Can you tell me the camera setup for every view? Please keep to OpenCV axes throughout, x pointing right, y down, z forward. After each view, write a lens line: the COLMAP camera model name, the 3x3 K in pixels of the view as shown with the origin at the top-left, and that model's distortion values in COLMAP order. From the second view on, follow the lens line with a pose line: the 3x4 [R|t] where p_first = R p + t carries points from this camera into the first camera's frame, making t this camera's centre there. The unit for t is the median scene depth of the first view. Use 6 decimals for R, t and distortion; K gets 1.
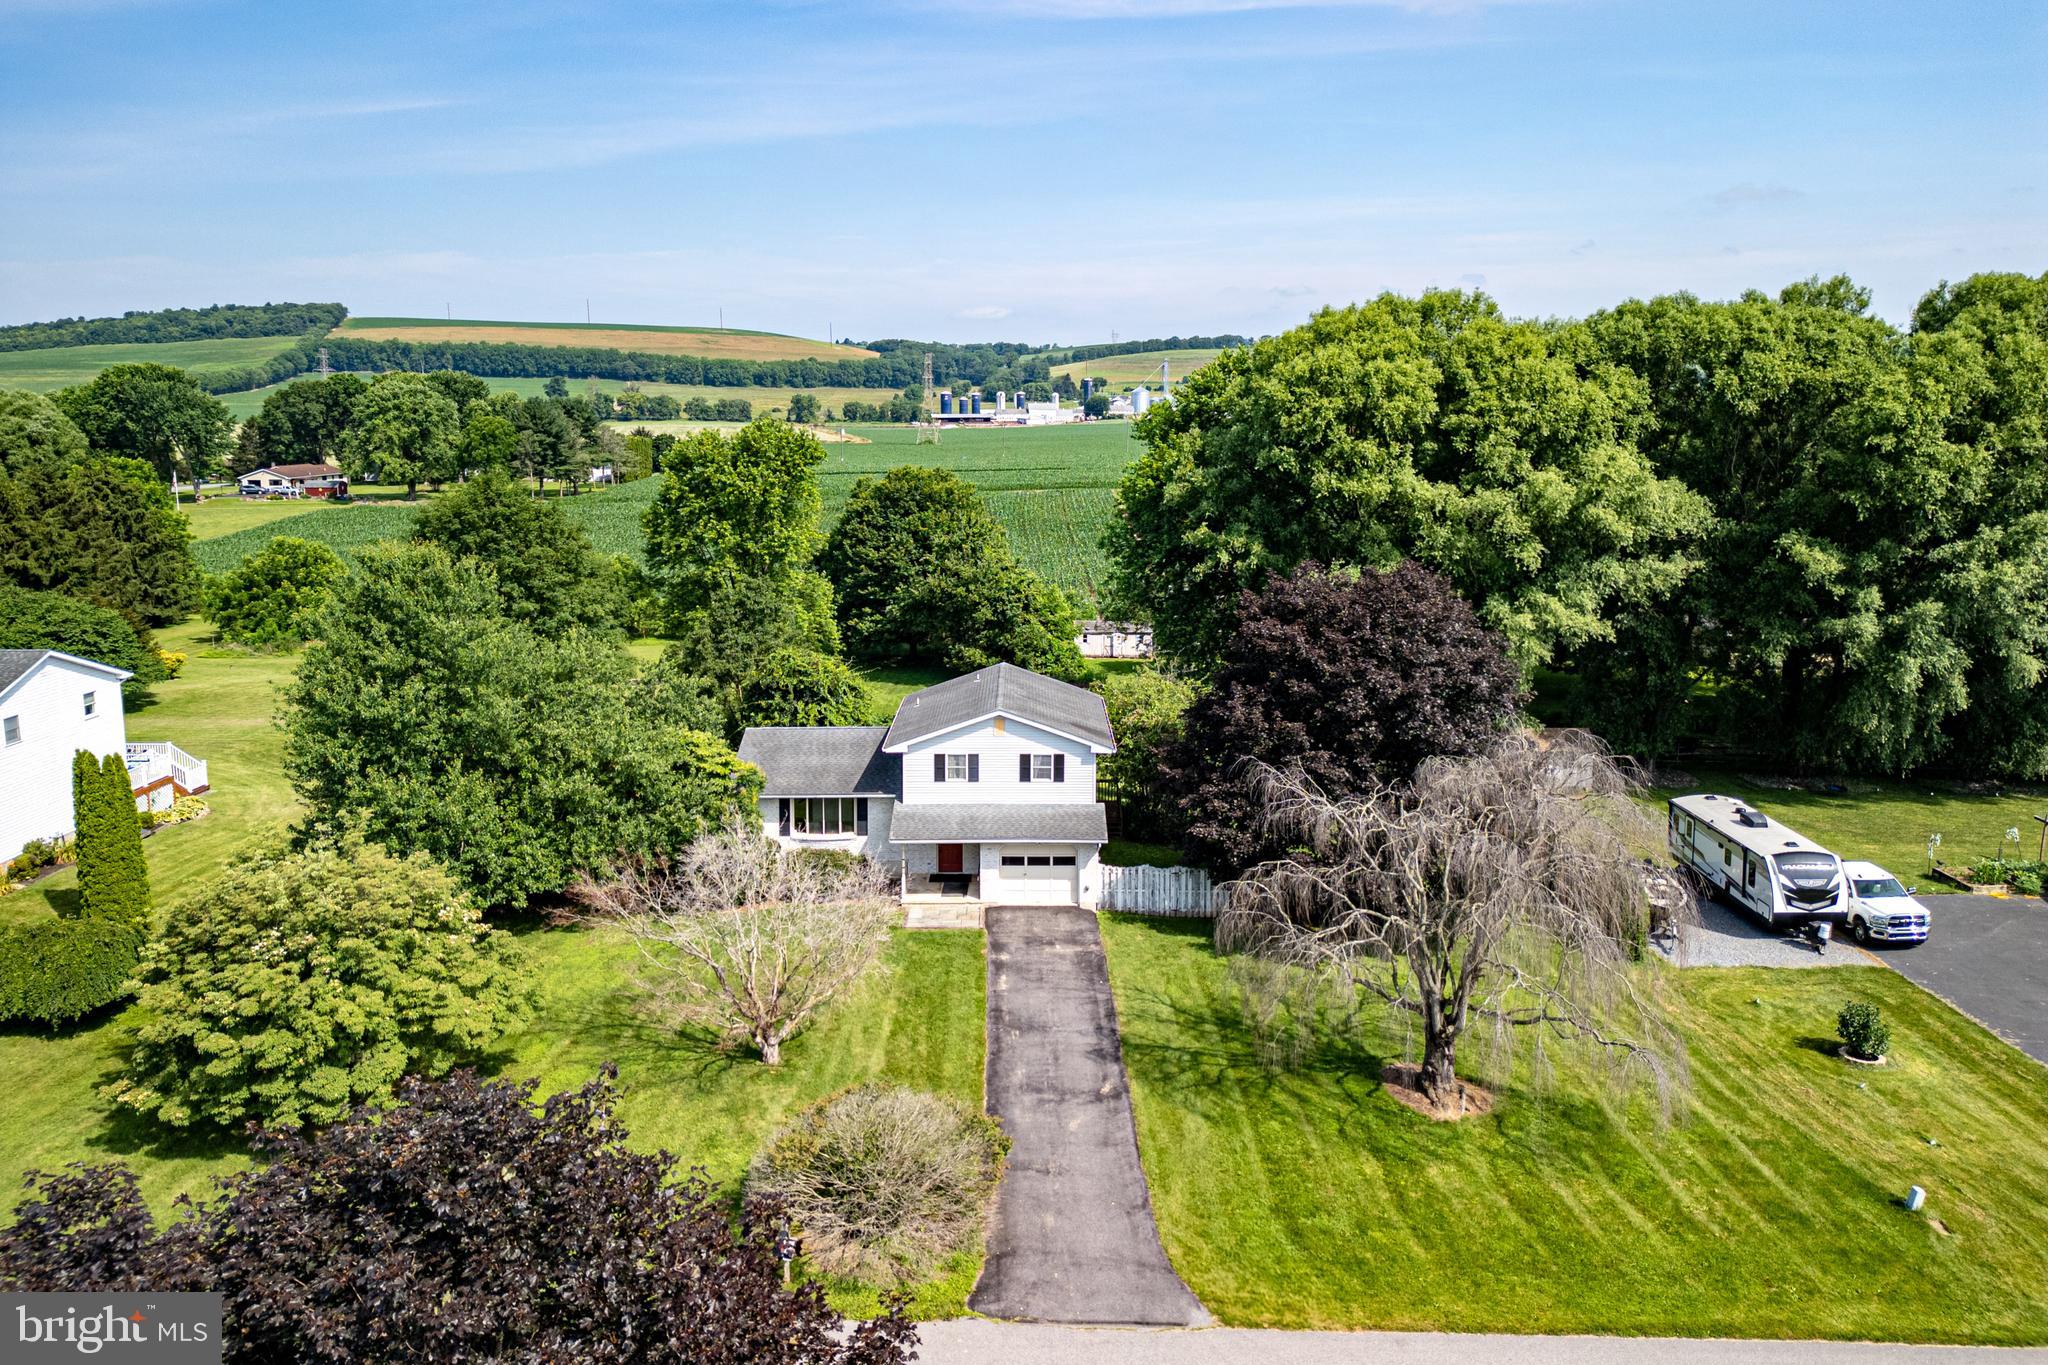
lens RADIAL K [[1433.4, 0, 1020.0], [0, 1433.4, 636.6], [0, 0, 1]] dist [0.044835, -0.031324]
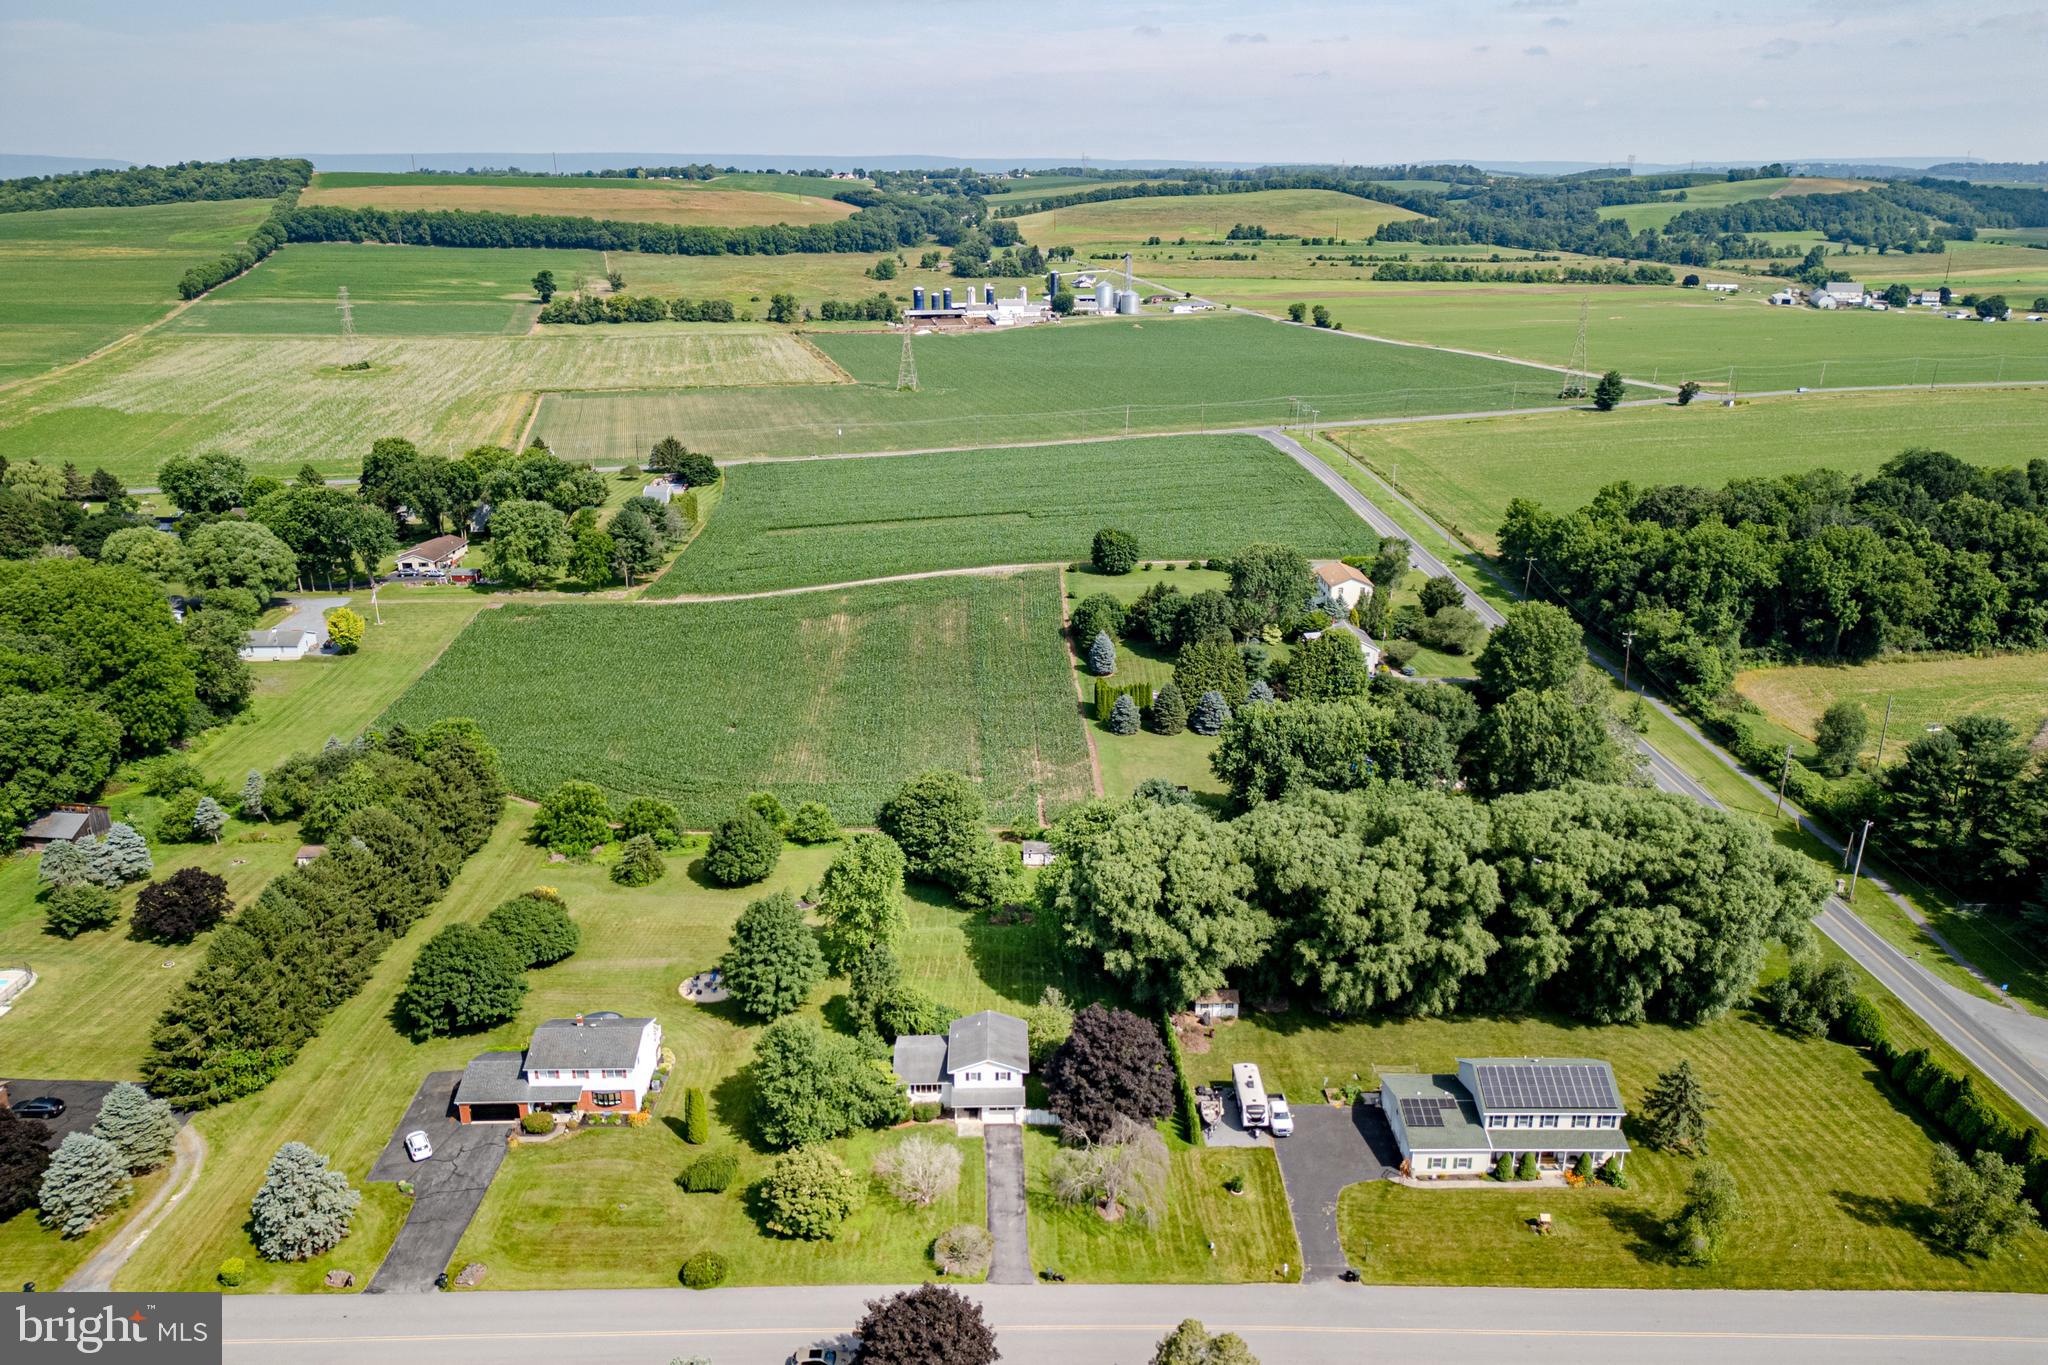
lens RADIAL K [[1433.4, 0, 1016.5], [0, 1433.4, 678.0], [0, 0, 1]] dist [0.044835, -0.031324]
pose [[0.999821, -0.008993, 0.016664, 0.000354], [0.006192, 0.986917, 0.161109, -0.245253], [-0.017895, -0.160977, 0.986796, -0.364454]]
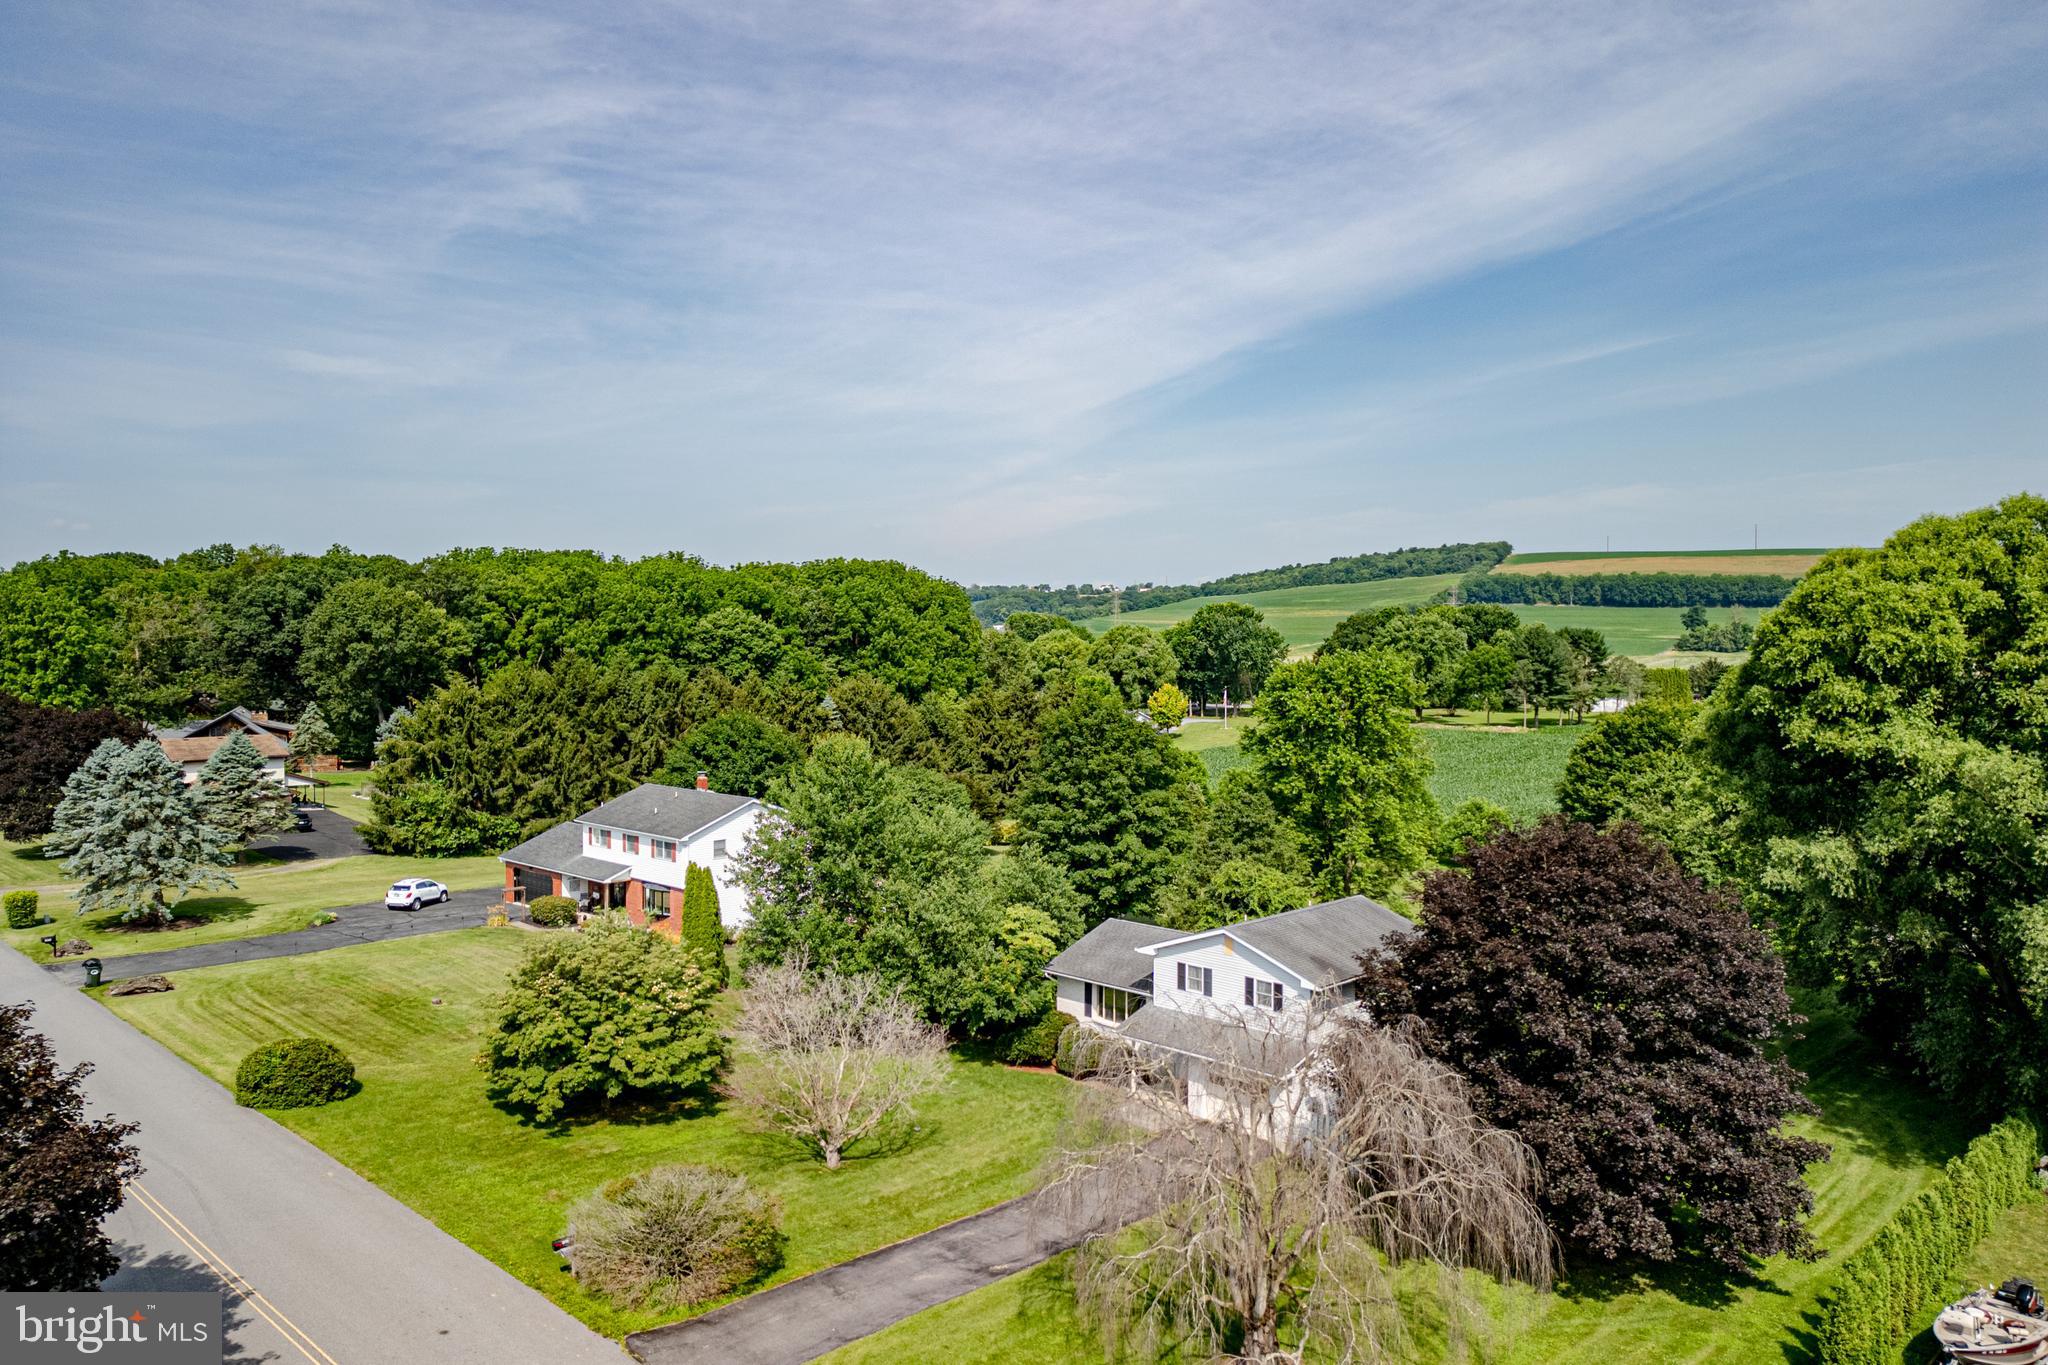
lens RADIAL K [[1433.4, 0, 1011.1], [0, 1433.4, 688.4], [0, 0, 1]] dist [0.044835, -0.031324]
pose [[0.714016, 0.028784, -0.699537, 0.122891], [-0.113808, 0.990637, -0.075401, -0.004983], [0.690817, 0.133450, 0.710607, 0.028391]]
